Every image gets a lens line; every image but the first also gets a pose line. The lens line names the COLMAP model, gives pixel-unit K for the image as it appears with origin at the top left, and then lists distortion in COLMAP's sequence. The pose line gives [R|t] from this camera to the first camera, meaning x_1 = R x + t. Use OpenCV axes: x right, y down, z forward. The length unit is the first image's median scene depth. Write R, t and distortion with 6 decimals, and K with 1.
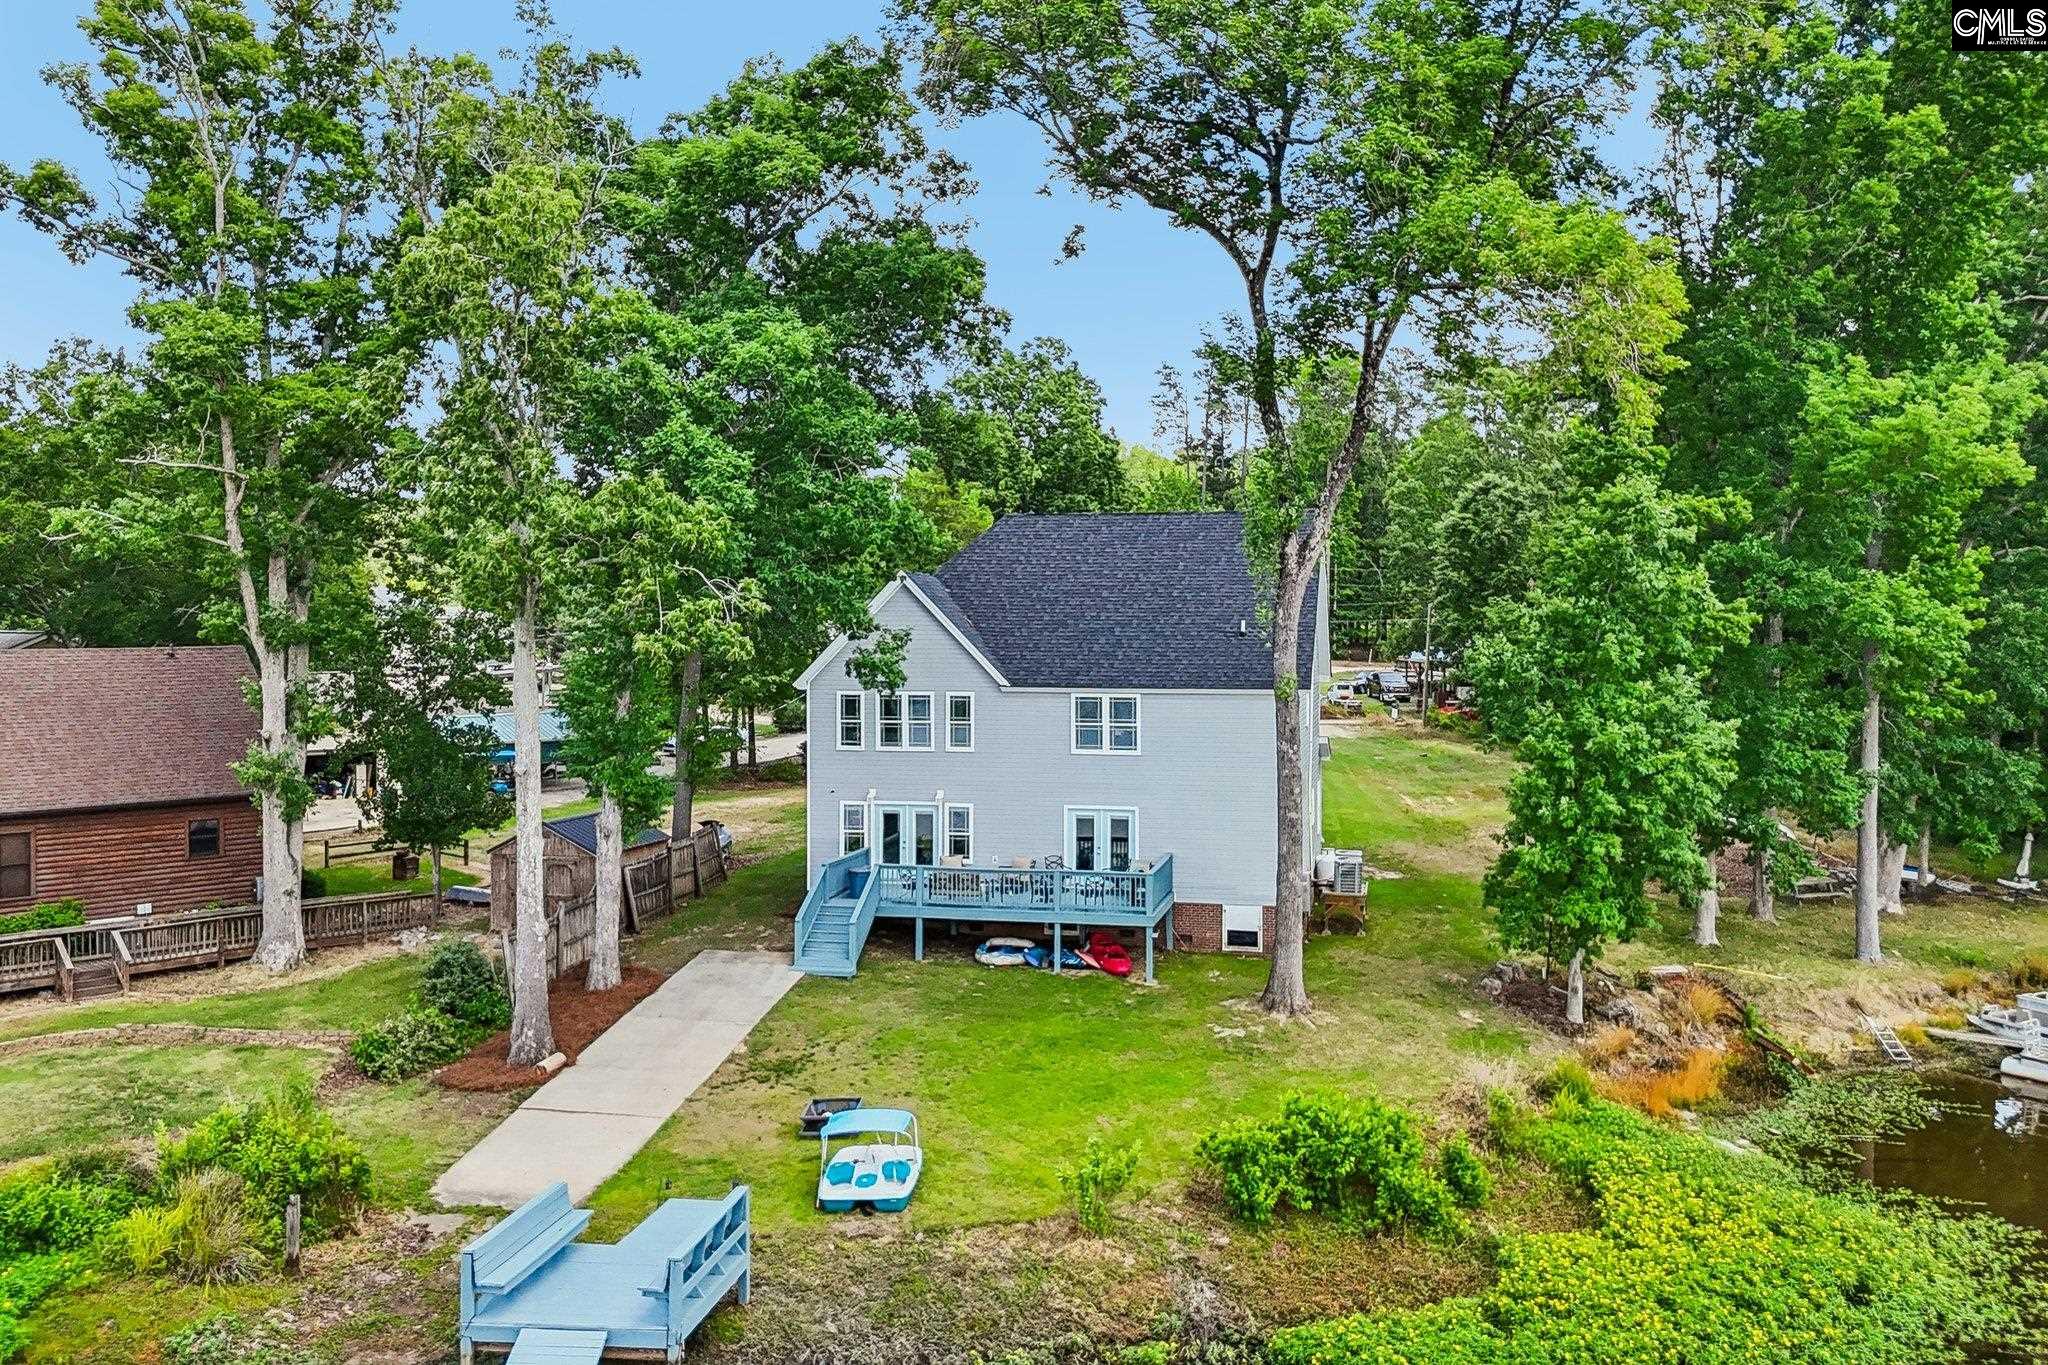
lens RADIAL K [[1733.6, 0, 1046.6], [0, 1733.6, 679.7], [0, 0, 1]] dist [0.075049, -0.120628]
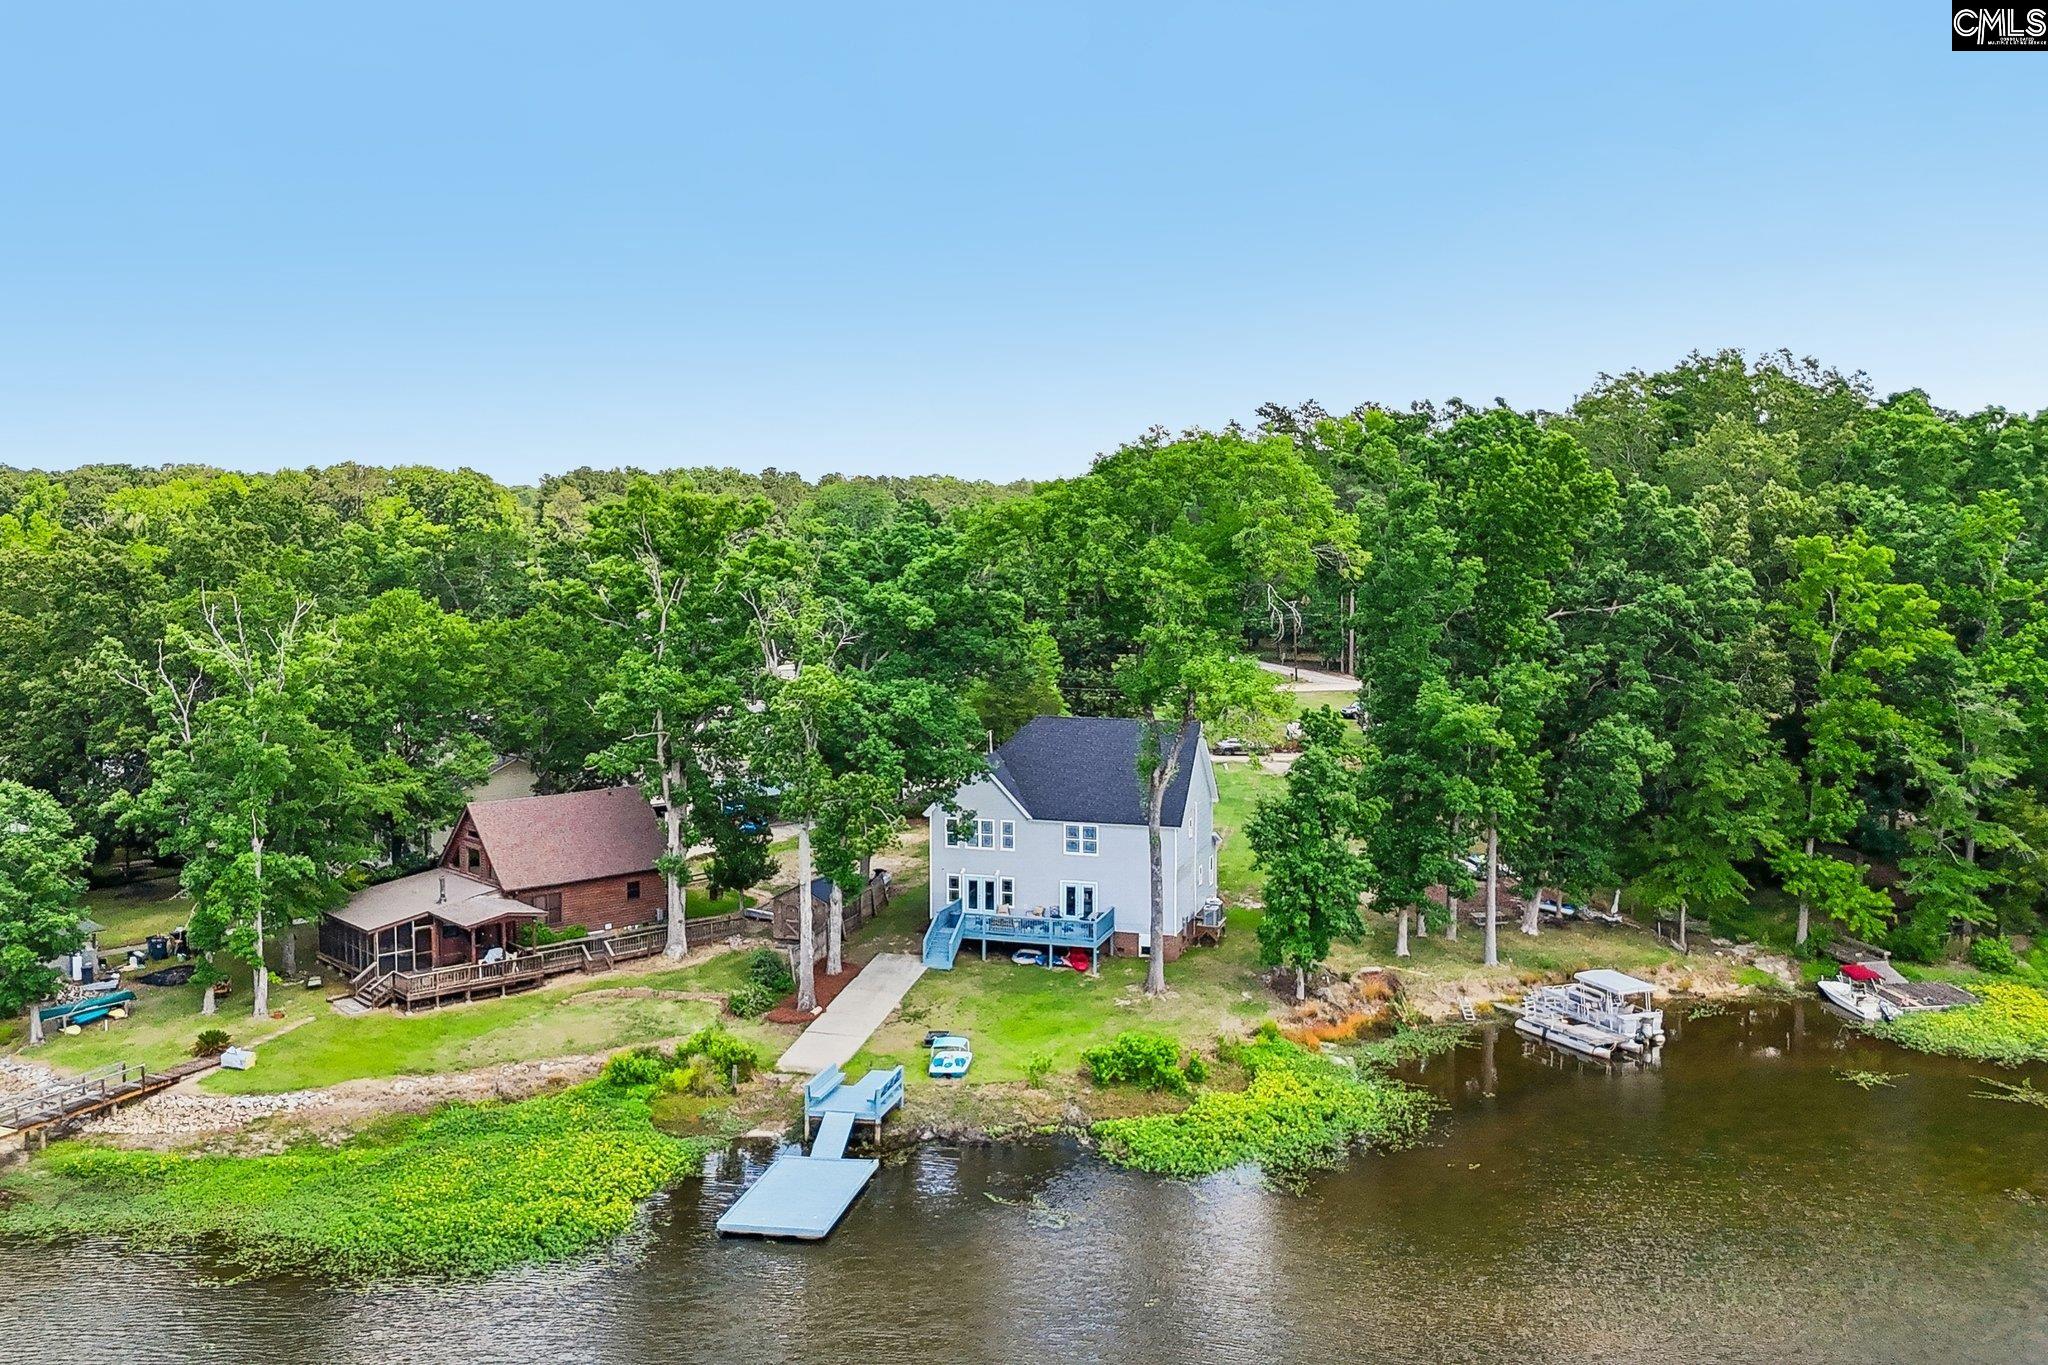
lens RADIAL K [[1733.6, 0, 1046.6], [0, 1733.6, 679.7], [0, 0, 1]] dist [0.075049, -0.120628]
pose [[0.996592, 0.005922, -0.082276, 0.189249], [-0.001334, 0.998447, 0.055699, -0.321172], [0.082478, -0.055400, 0.995052, -1.144529]]
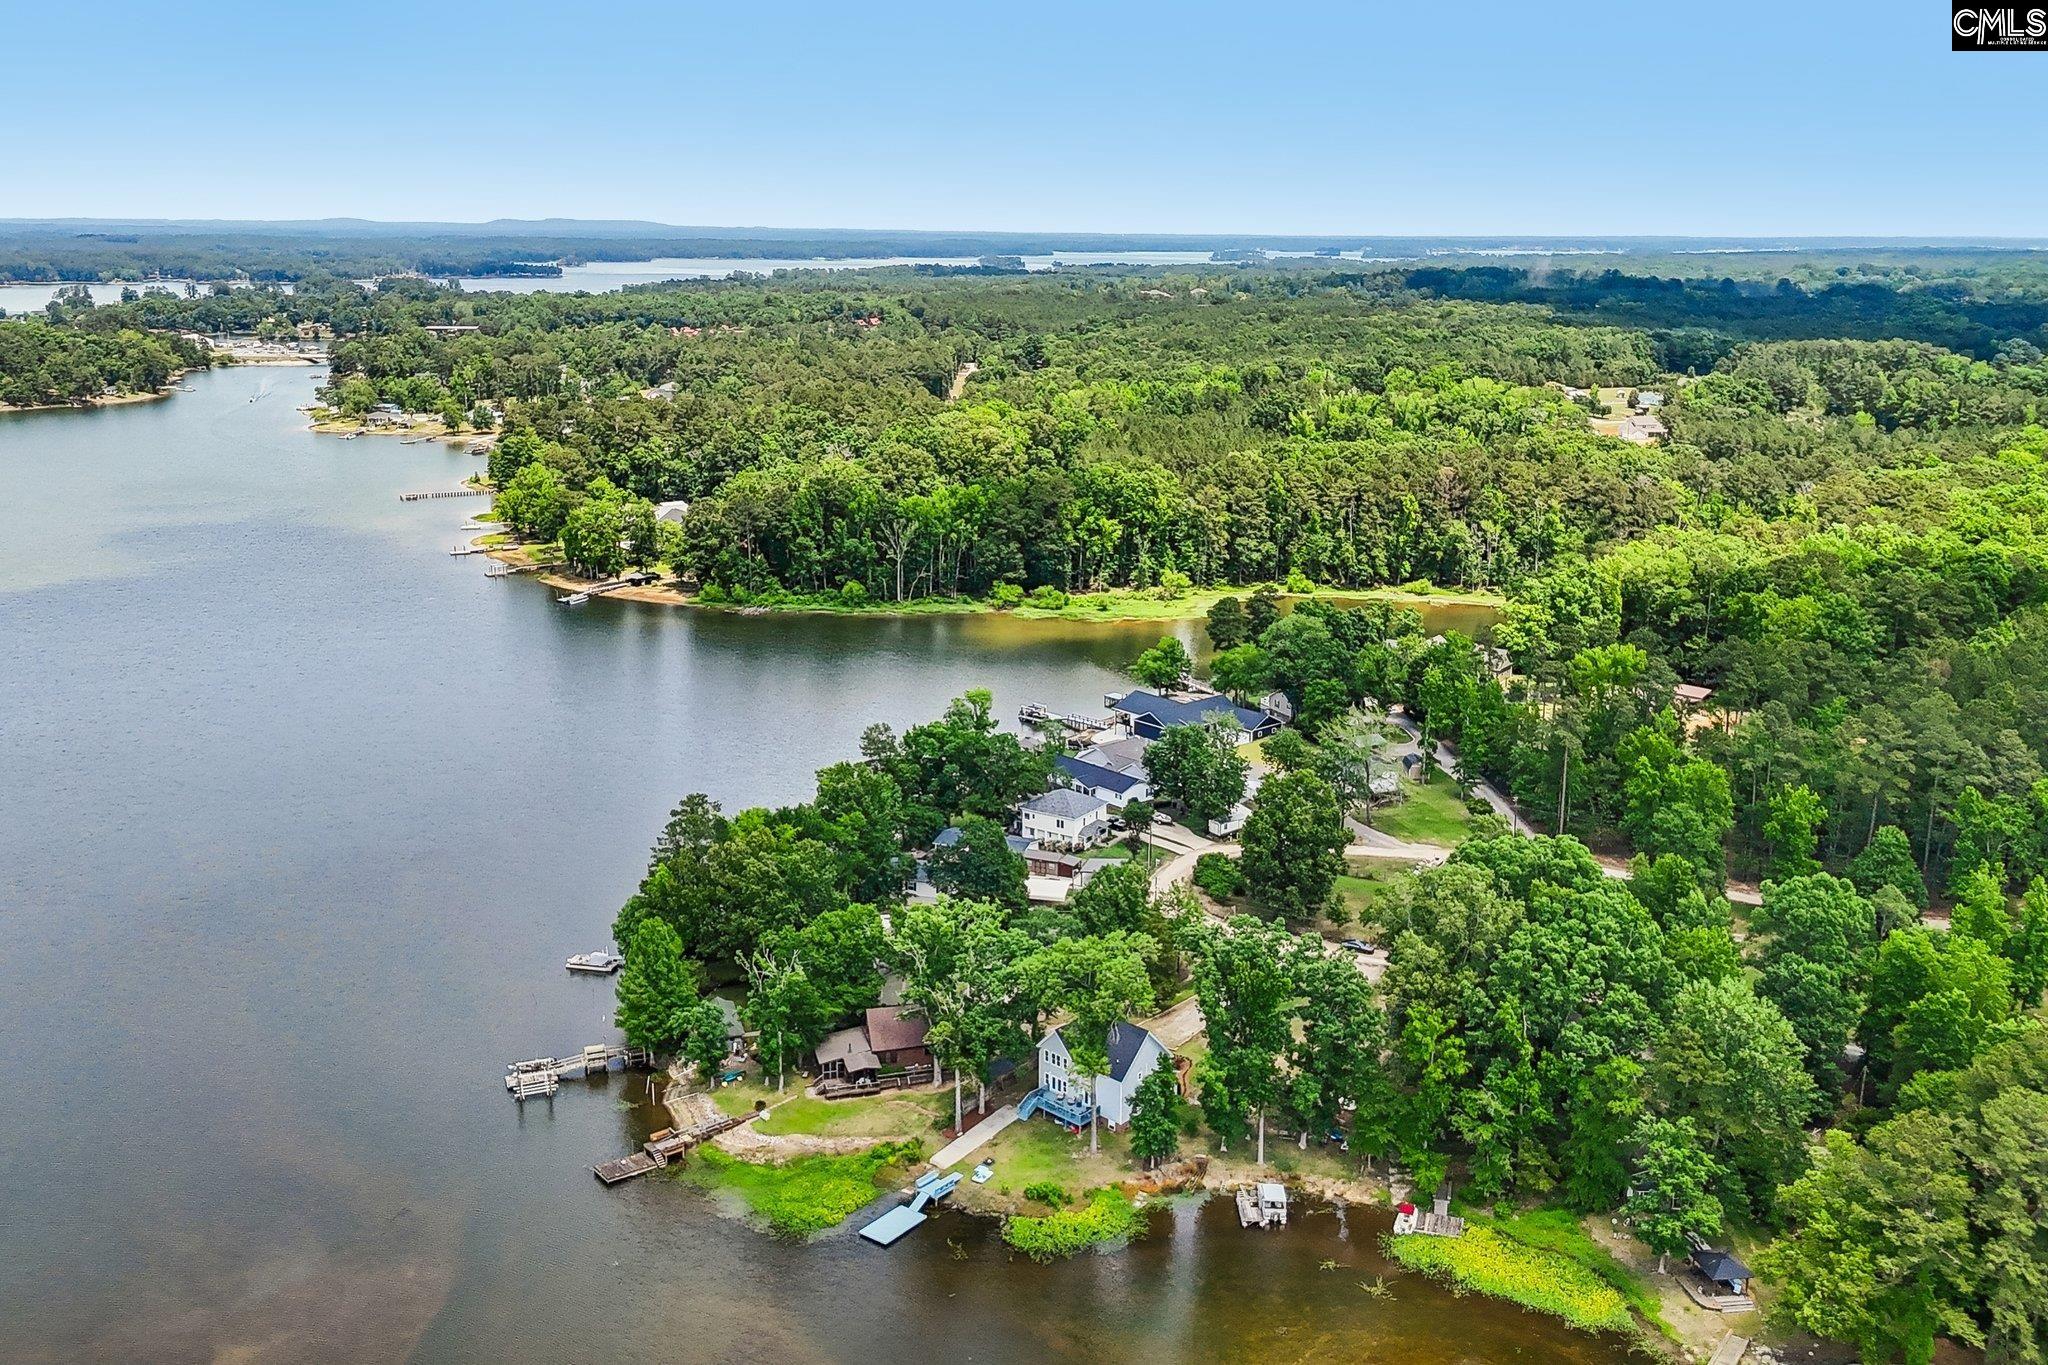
lens RADIAL K [[1733.6, 0, 1046.6], [0, 1733.6, 679.7], [0, 0, 1]] dist [0.075049, -0.120628]
pose [[0.850123, 0.124351, -0.511691, 2.606624], [-0.013145, 0.976426, 0.215452, -2.388157], [0.526420, -0.176434, 0.831717, -3.238833]]
